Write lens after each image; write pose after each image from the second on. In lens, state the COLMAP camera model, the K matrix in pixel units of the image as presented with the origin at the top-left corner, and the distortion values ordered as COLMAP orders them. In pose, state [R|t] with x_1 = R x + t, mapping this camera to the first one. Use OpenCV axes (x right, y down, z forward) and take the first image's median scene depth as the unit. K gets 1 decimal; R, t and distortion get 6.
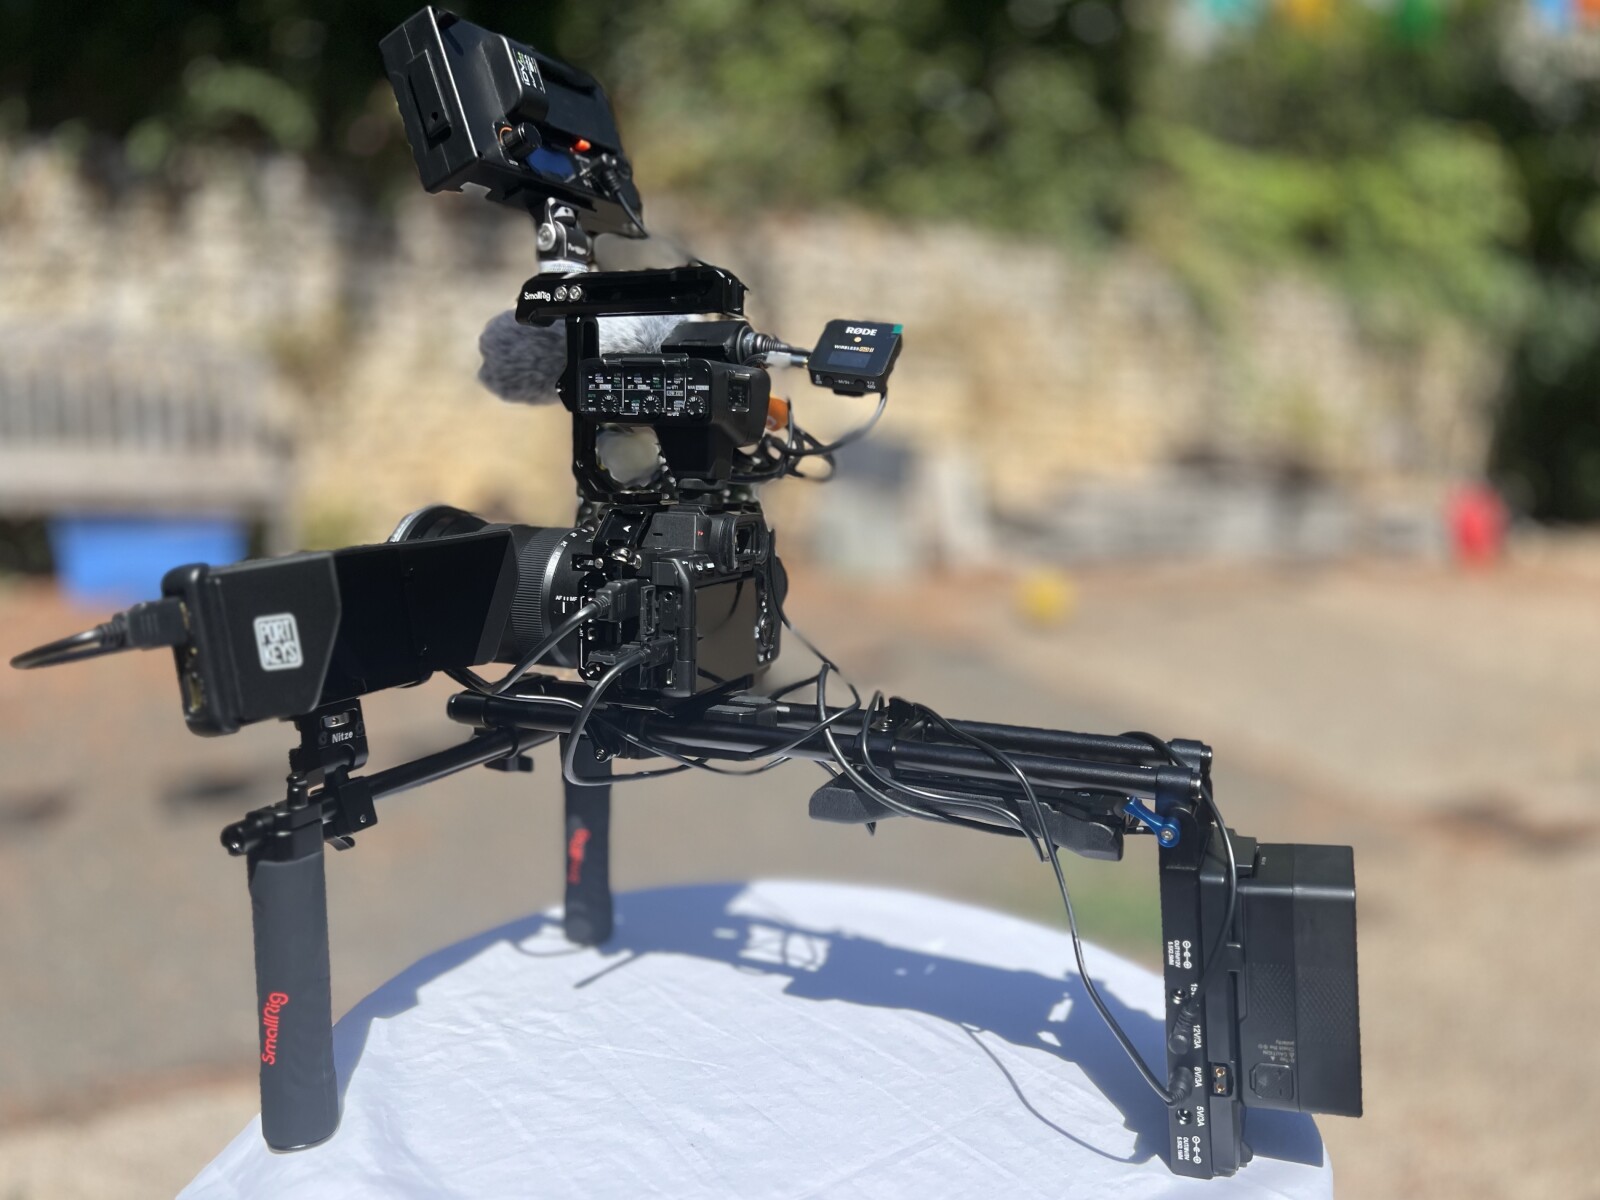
lens RADIAL K [[1348.5, 0, 800.0], [0, 1348.5, 600.0], [0, 0, 1]] dist [0.000374, -0.001201]
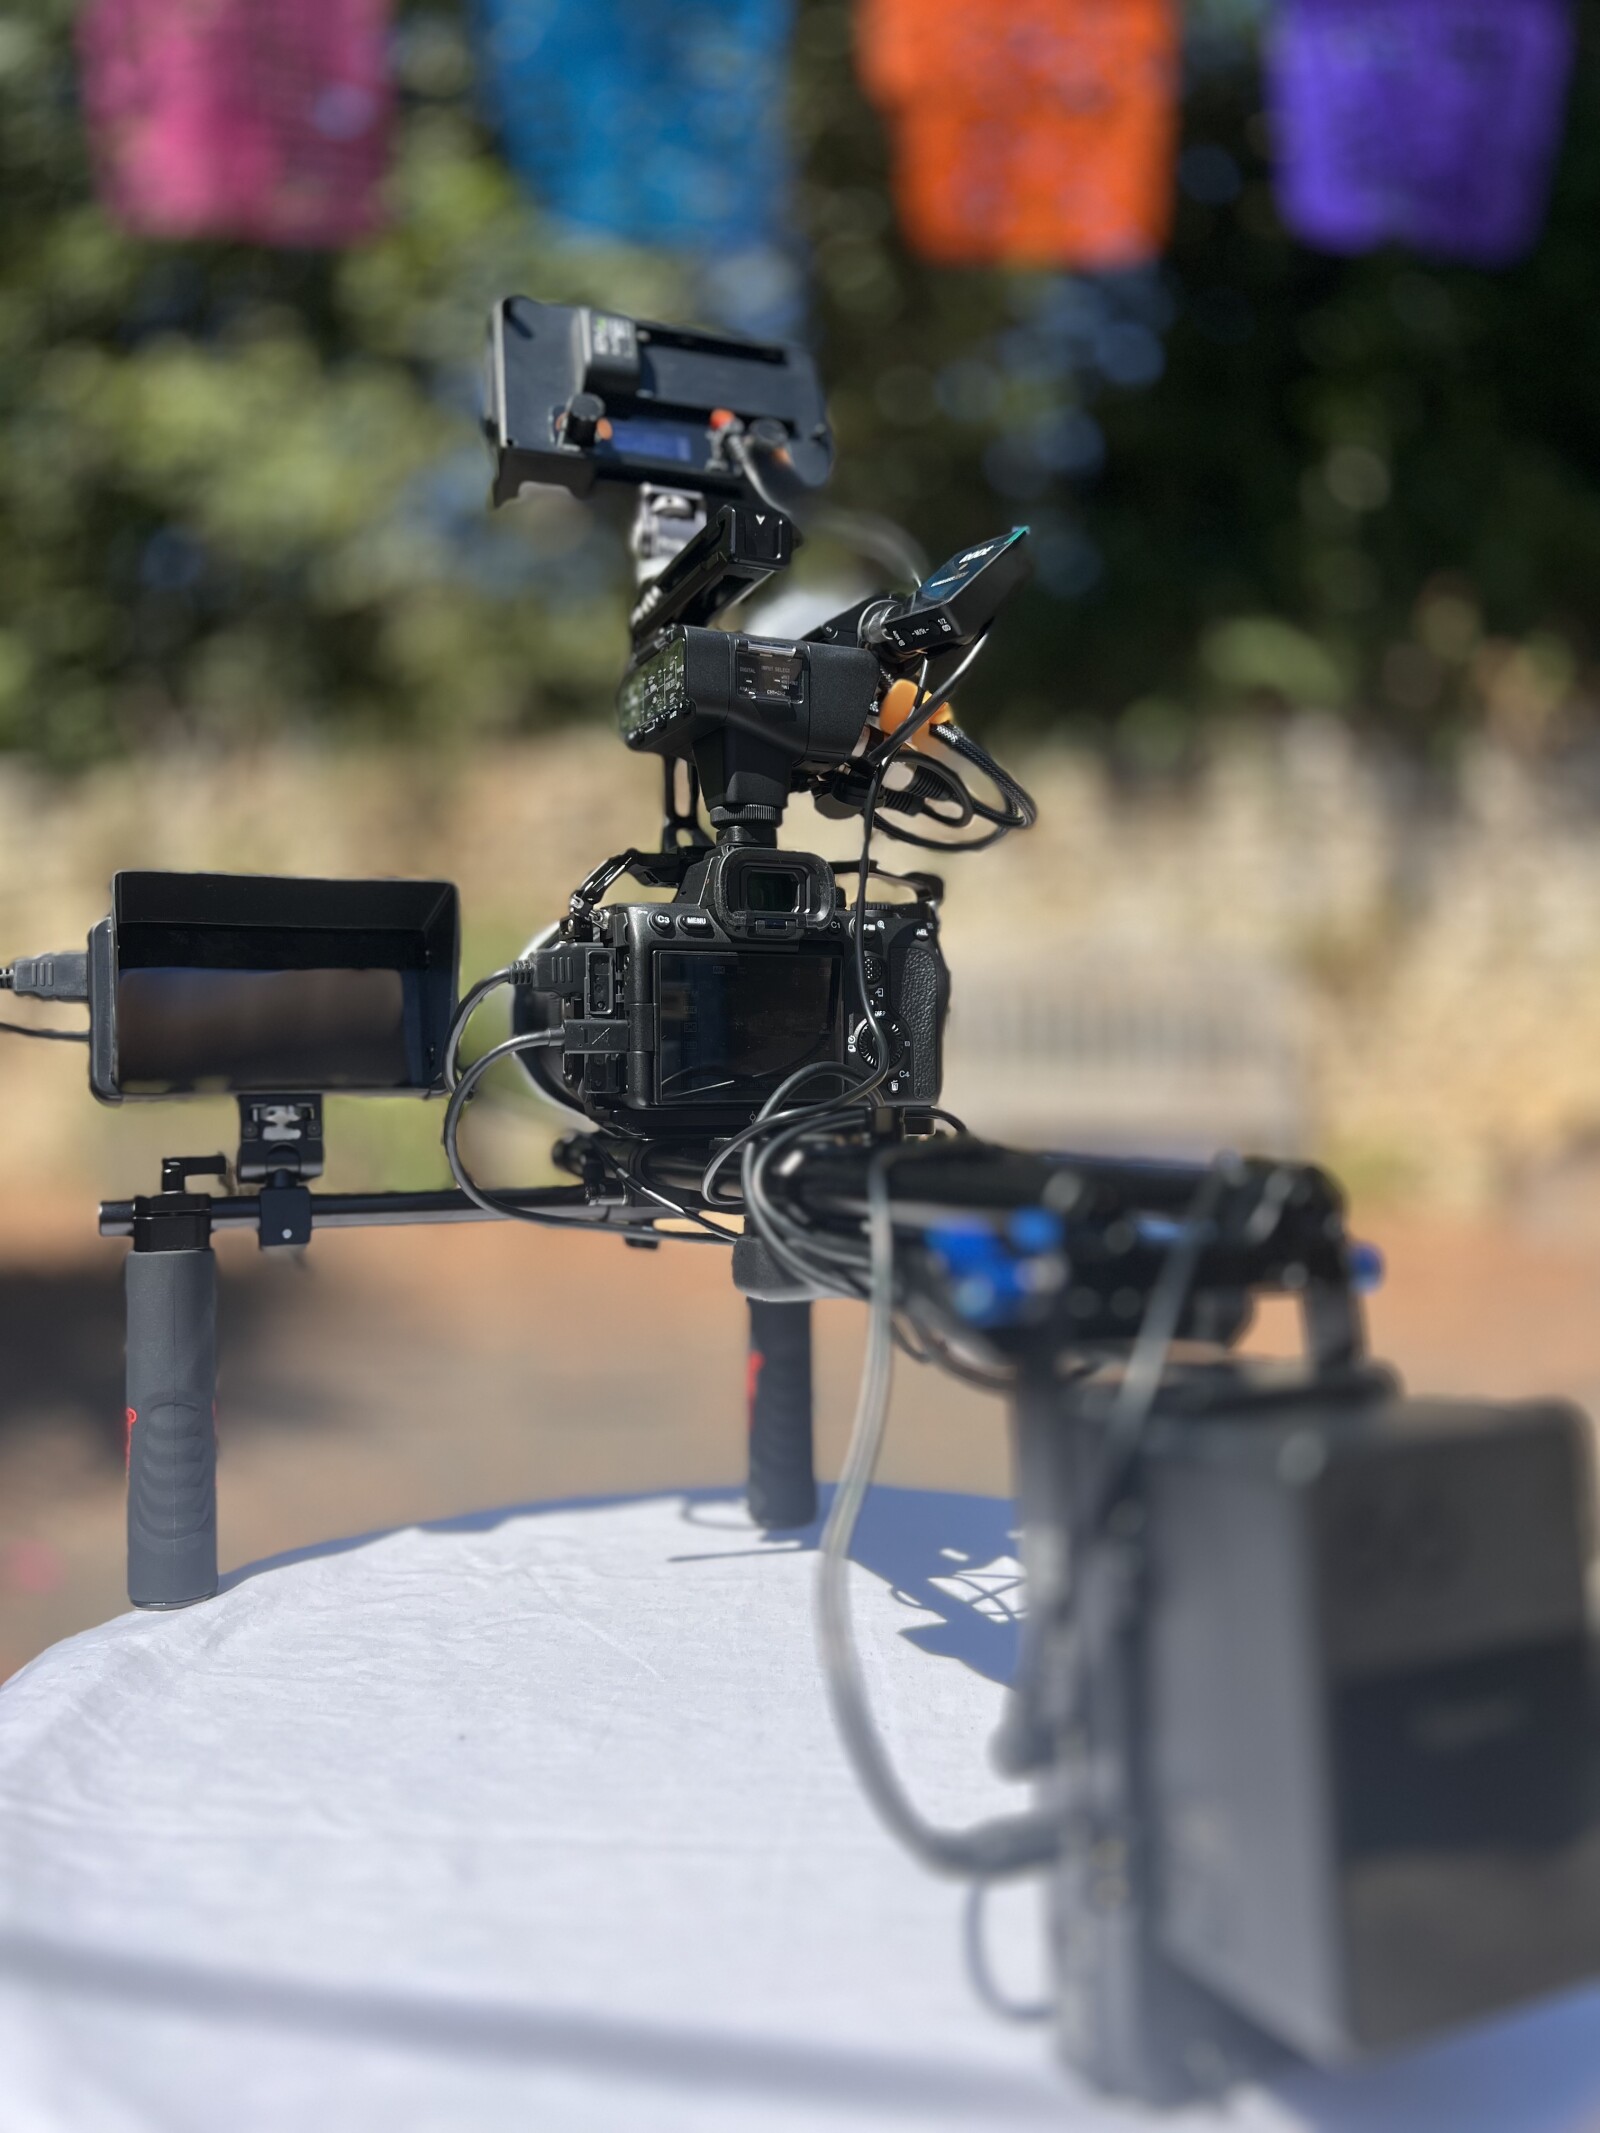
lens RADIAL K [[1684.2, 0, 800.0], [0, 1684.2, 1066.5], [0, 0, 1]] dist [0.008097, 0.007868]
pose [[0.723649, -0.024631, -0.689728, 0.104737], [-0.075615, 0.990517, -0.114707, 0.026636], [0.686013, 0.135161, 0.714925, 0.079781]]
